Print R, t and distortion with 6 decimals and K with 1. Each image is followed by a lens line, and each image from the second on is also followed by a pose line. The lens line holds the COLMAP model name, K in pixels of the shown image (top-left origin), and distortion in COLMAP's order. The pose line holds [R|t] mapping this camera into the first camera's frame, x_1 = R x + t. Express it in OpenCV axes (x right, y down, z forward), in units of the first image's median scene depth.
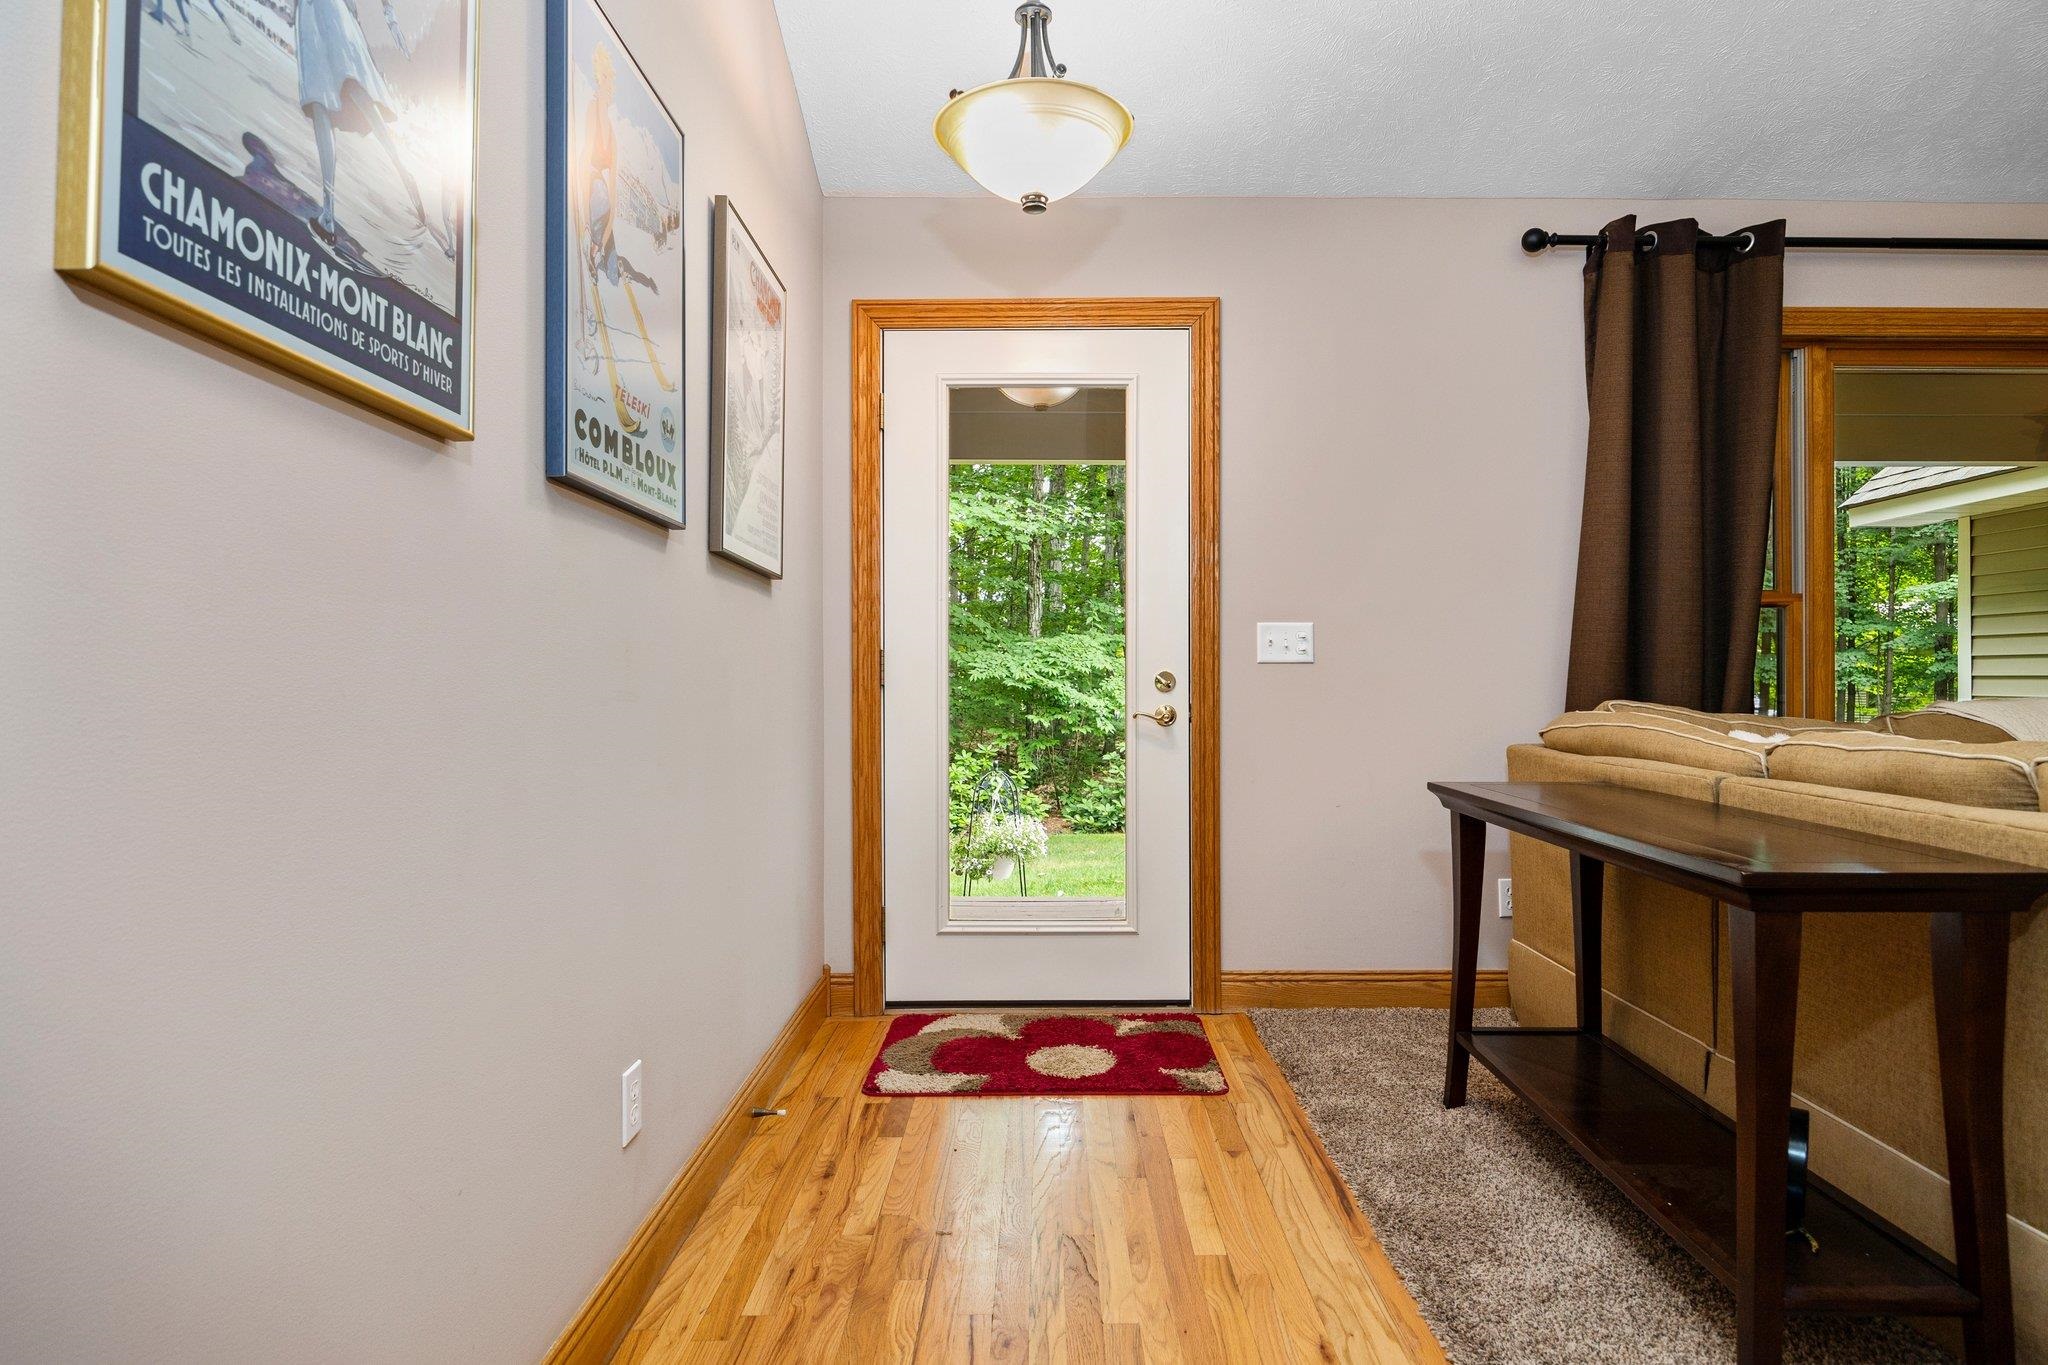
lens RADIAL K [[1127.8, 0, 1043.3], [0, 1127.8, 673.5], [0, 0, 1]] dist [0.014794, -0.000542]
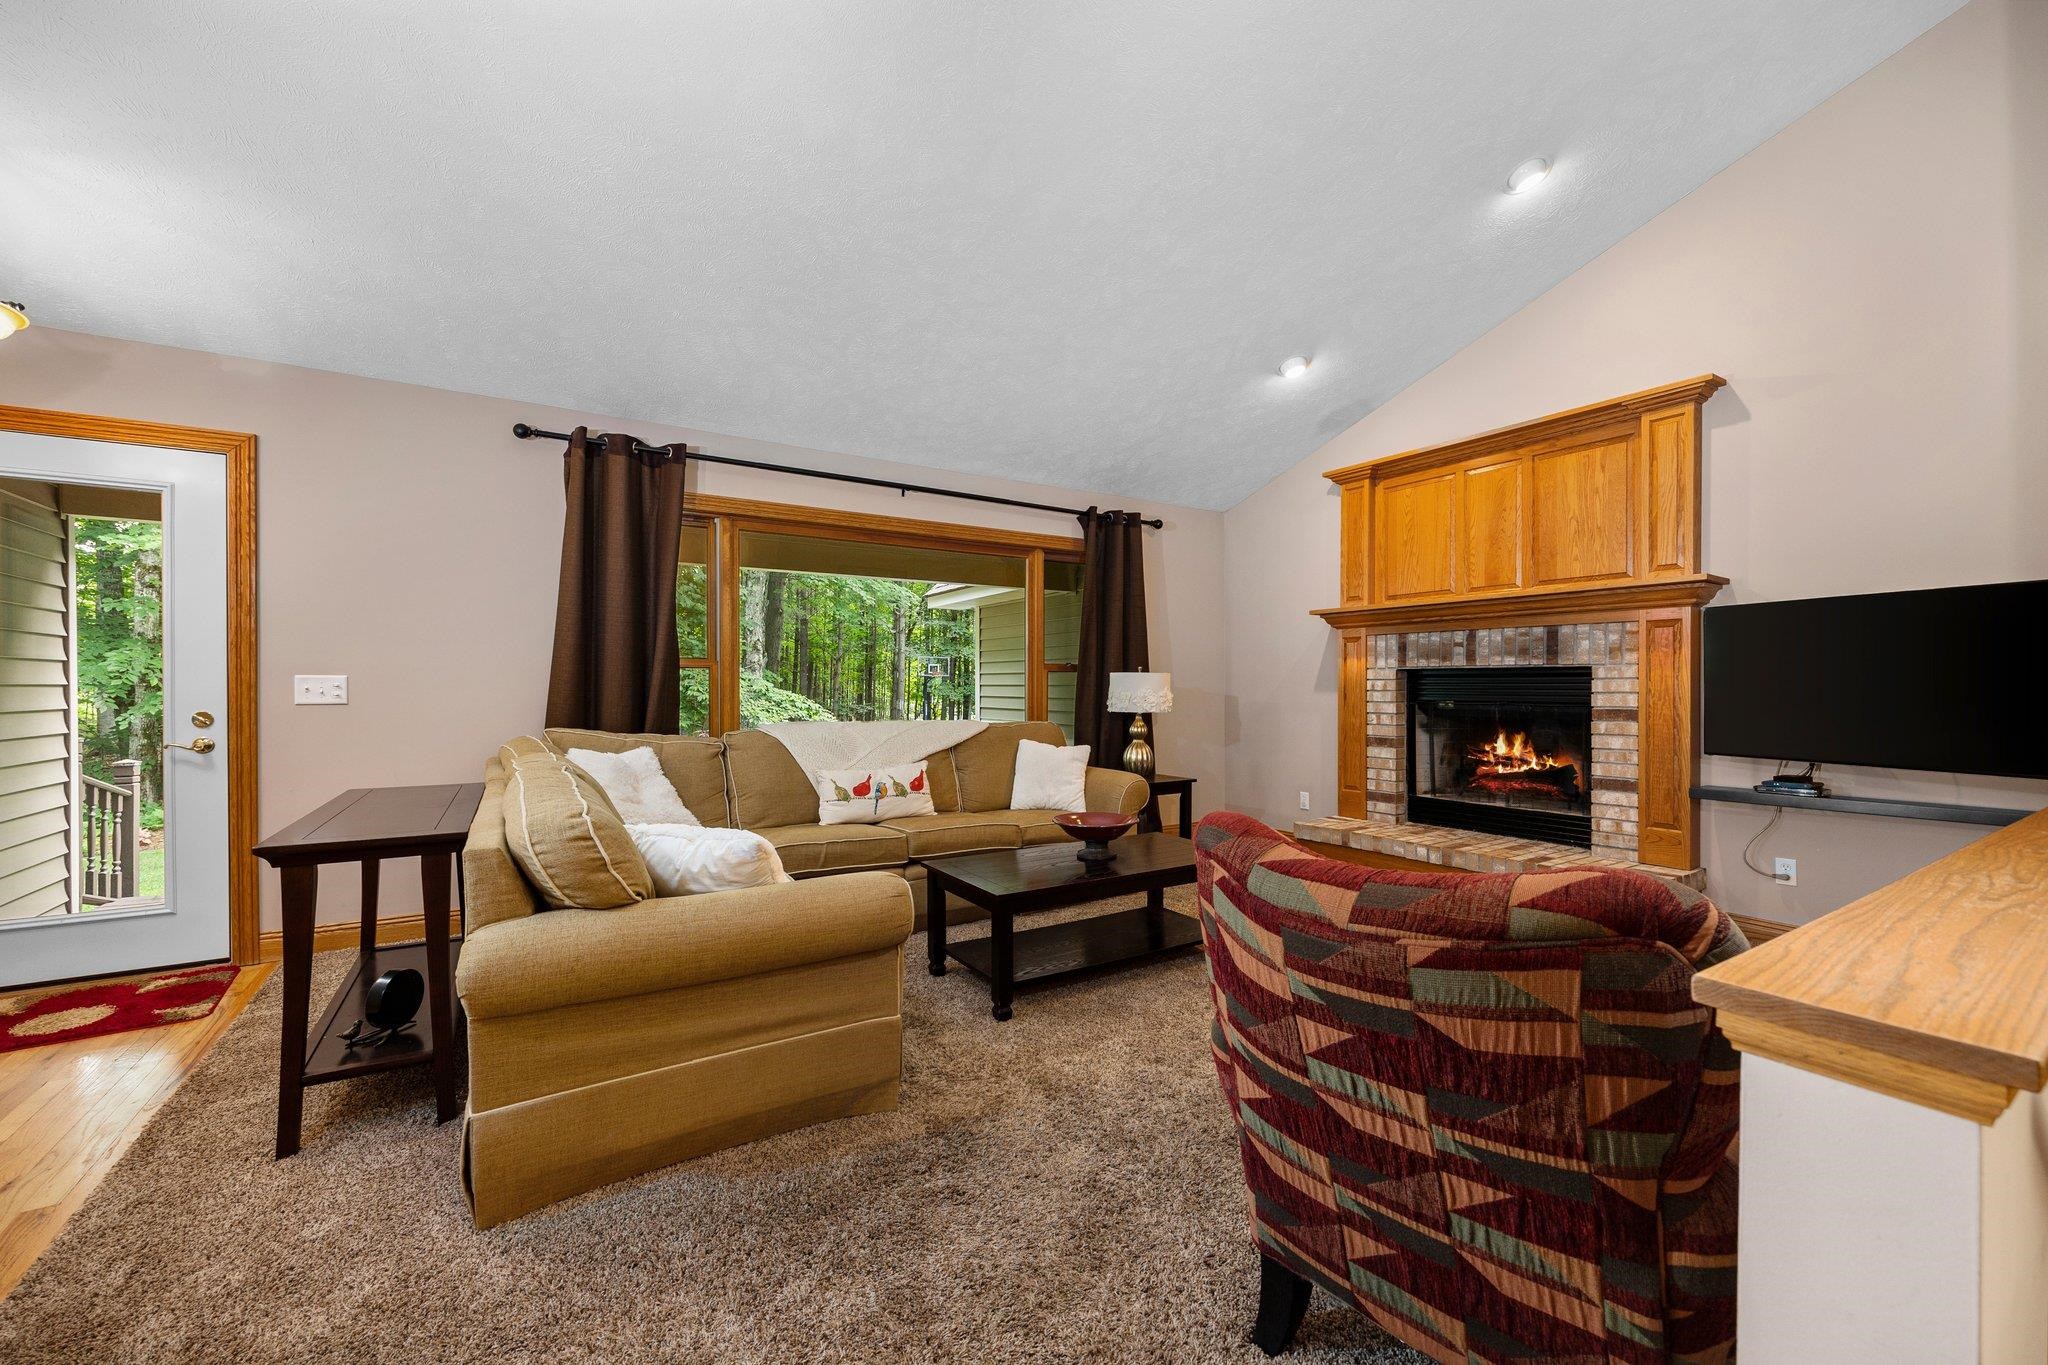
lens RADIAL K [[835.0, 0, 1040.2], [0, 835.0, 691.3], [0, 0, 1]] dist [-0.003227, -0.000557]
pose [[0.854004, -0.001161, 0.520265, 0.439048], [-0.006058, 0.999908, 0.012176, -0.043842], [-0.520231, -0.013550, 0.853918, -0.340685]]
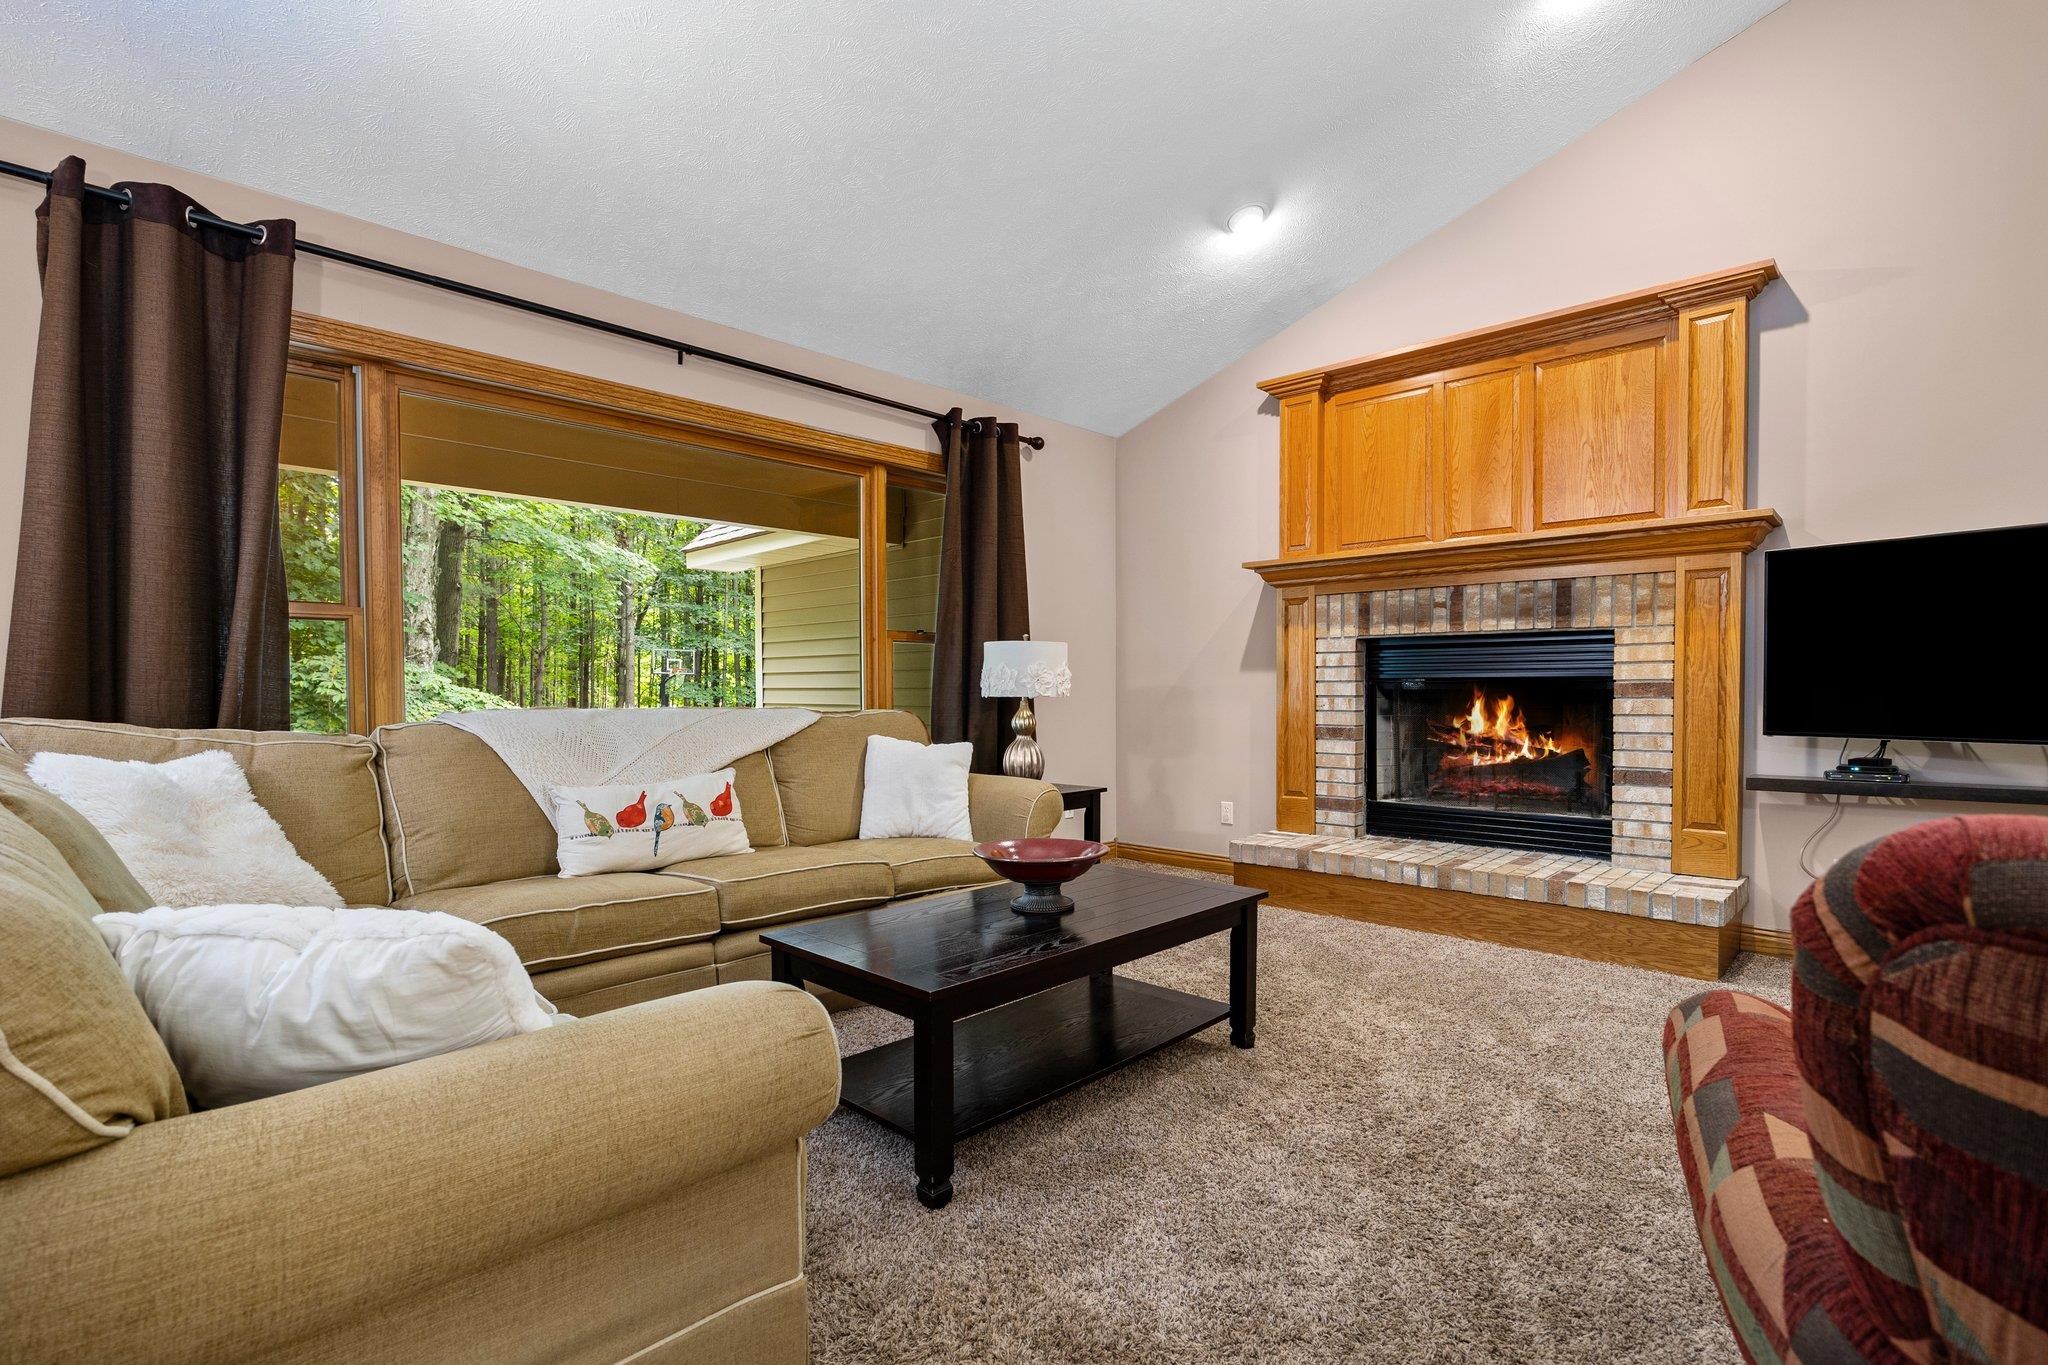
lens RADIAL K [[967.2, 0, 1036.1], [0, 967.2, 717.9], [0, 0, 1]] dist [-0.015612, -0.000260]
pose [[0.705517, -0.020625, 0.708393, 0.495650], [-0.003634, 0.999458, 0.032718, -0.002611], [-0.708684, -0.025658, 0.705060, -0.037971]]
